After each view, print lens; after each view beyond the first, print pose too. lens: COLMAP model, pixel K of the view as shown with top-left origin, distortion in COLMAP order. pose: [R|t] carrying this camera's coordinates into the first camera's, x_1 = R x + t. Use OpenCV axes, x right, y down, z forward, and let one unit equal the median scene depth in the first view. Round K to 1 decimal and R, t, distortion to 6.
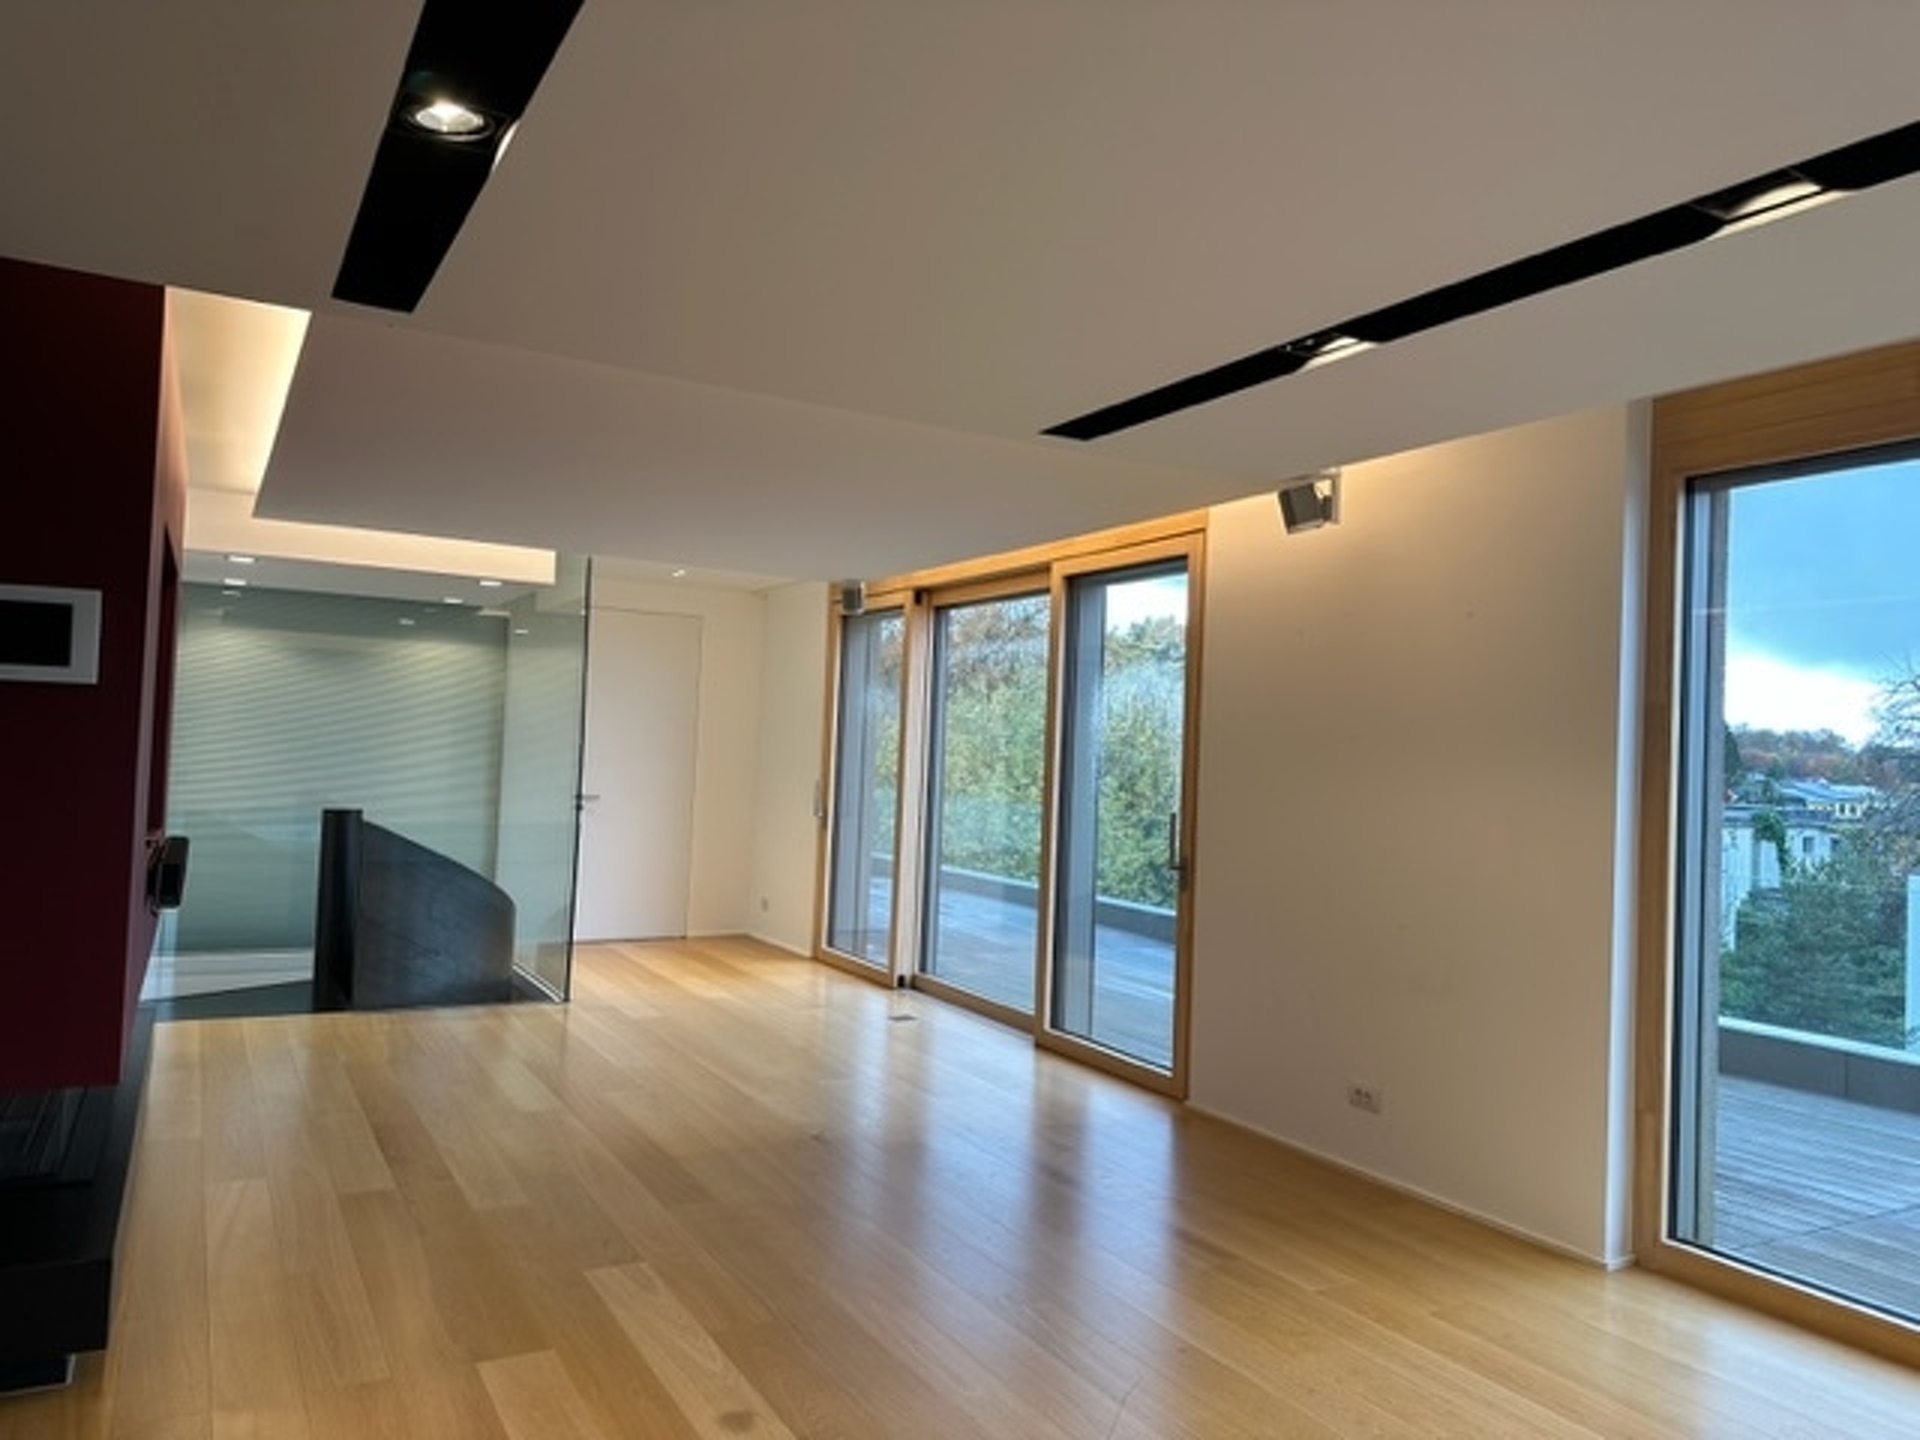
lens RADIAL K [[1343.3, 0, 960.7], [0, 1343.3, 713.6], [0, 0, 1]] dist [0.033926, -0.002400]
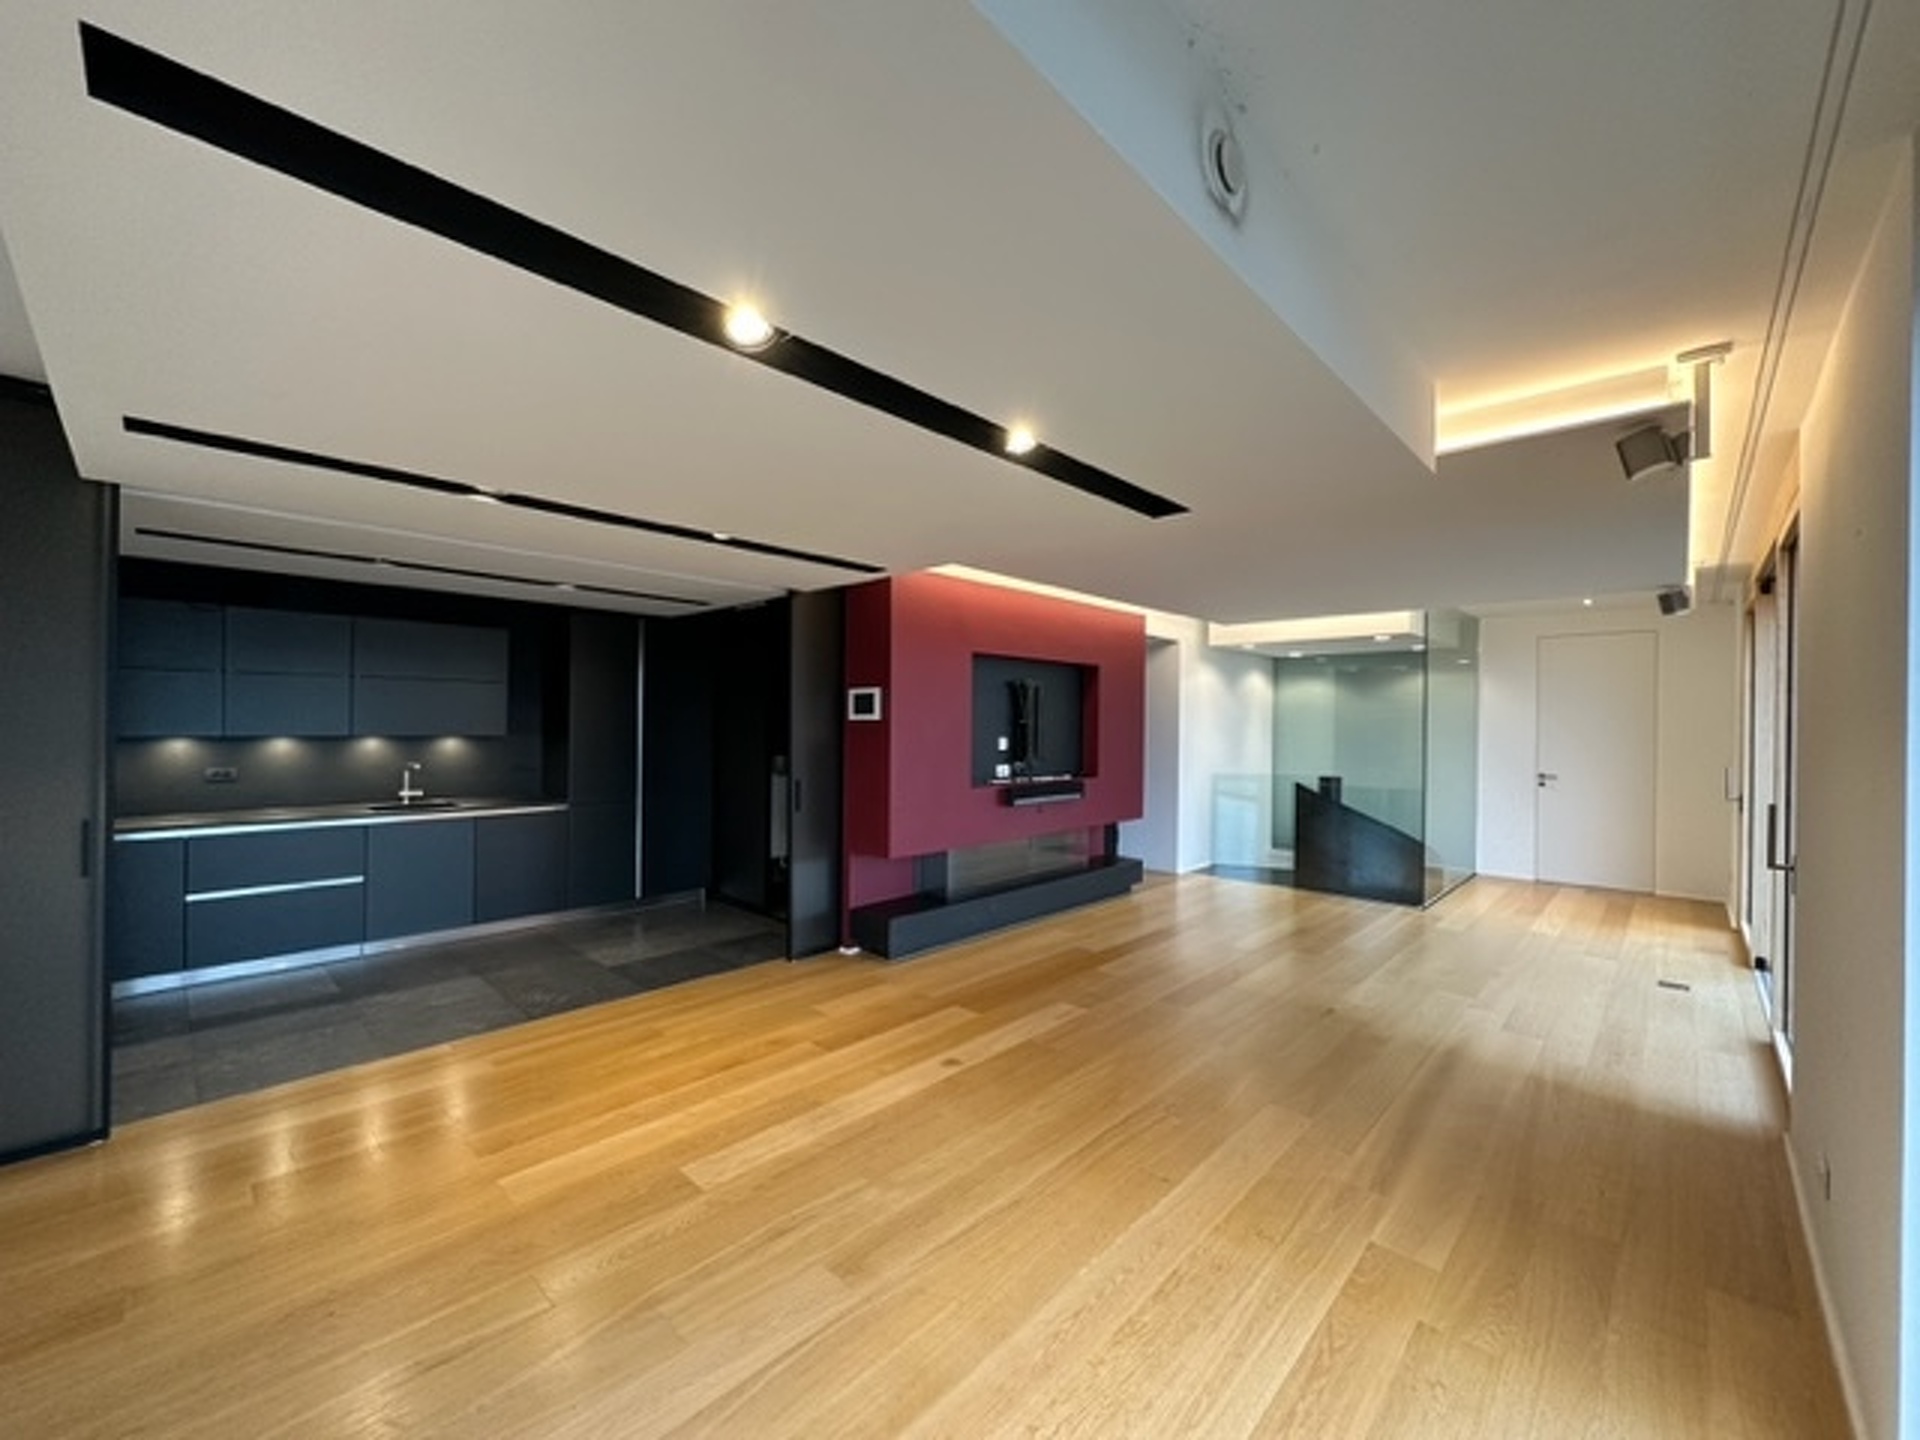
lens RADIAL K [[767.1, 0, 960.5], [0, 767.1, 727.5], [0, 0, 1]] dist [-0.000270, -0.000051]
pose [[0.288375, -0.031412, -0.957002, 0.718128], [0.030949, 0.999245, -0.023473, 0.028665], [0.957017, -0.022849, 0.289130, 0.506007]]
